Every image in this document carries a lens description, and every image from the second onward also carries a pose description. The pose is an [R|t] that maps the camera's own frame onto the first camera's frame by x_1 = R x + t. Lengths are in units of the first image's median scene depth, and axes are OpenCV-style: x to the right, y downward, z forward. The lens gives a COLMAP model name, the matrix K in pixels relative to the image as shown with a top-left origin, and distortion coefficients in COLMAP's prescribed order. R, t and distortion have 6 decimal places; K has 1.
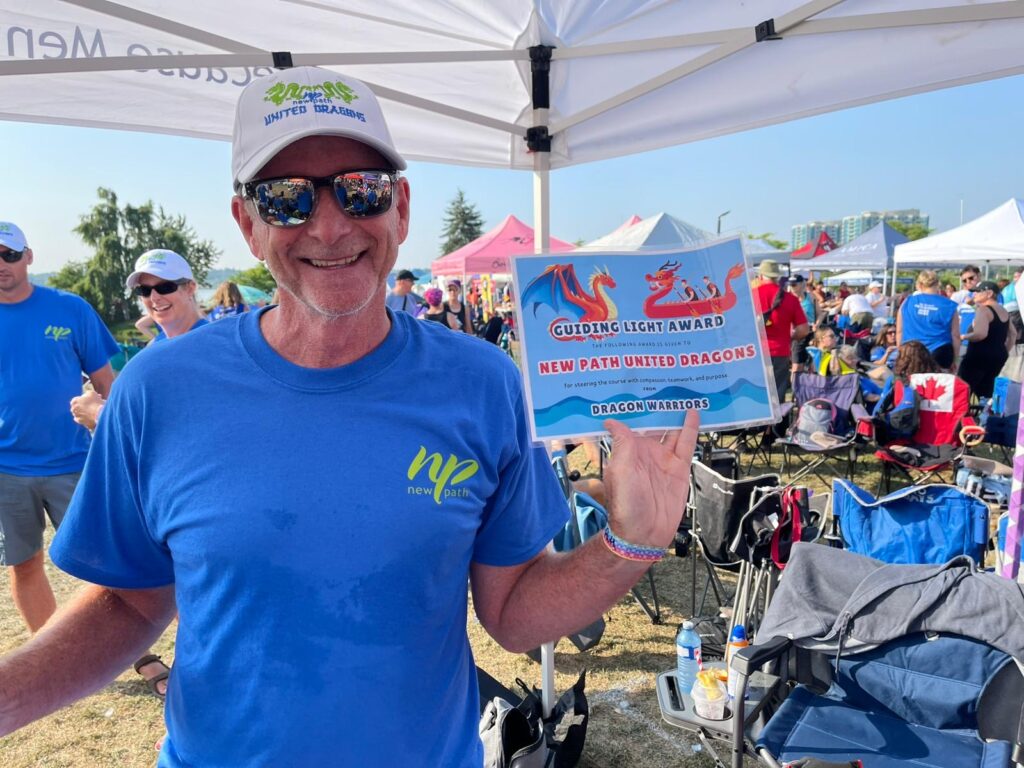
lens RADIAL K [[813.0, 0, 512.3], [0, 813.0, 383.4], [0, 0, 1]] dist [-0.007171, -0.009503]
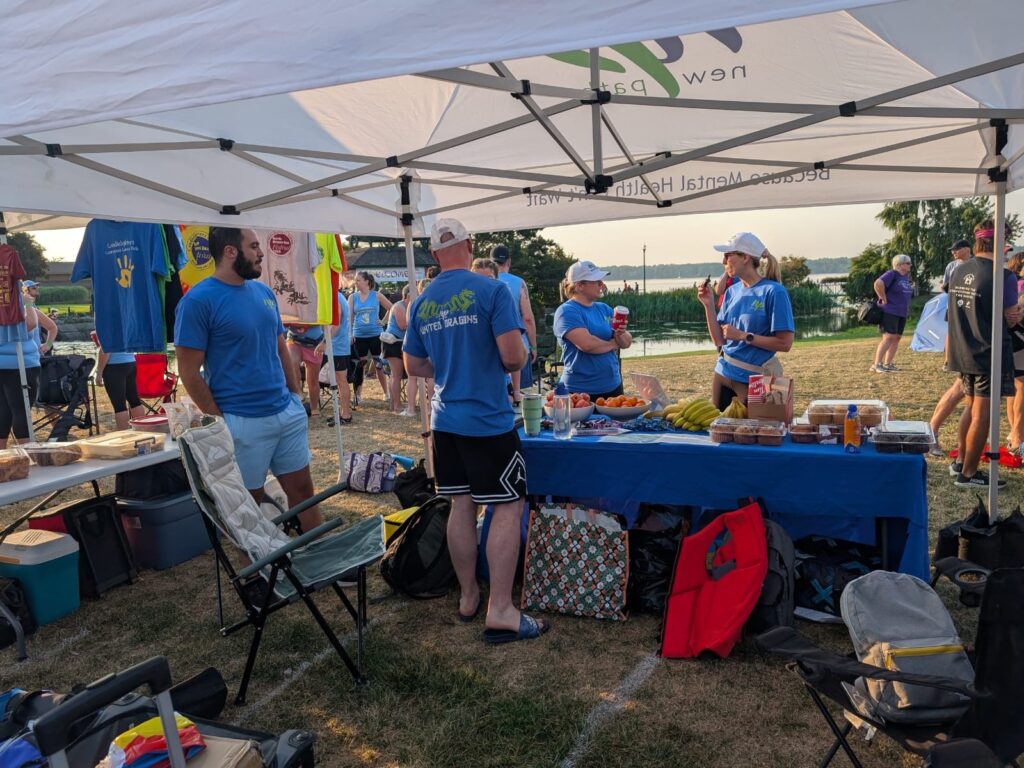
lens RADIAL K [[813.0, 0, 511.9], [0, 813.0, 382.7], [0, 0, 1]] dist [-0.007171, -0.009503]
pose [[0.591288, 0.080765, -0.802406, 0.082546], [-0.059311, 0.996633, 0.056608, 0.008014], [0.804276, 0.014120, 0.594088, -0.075623]]
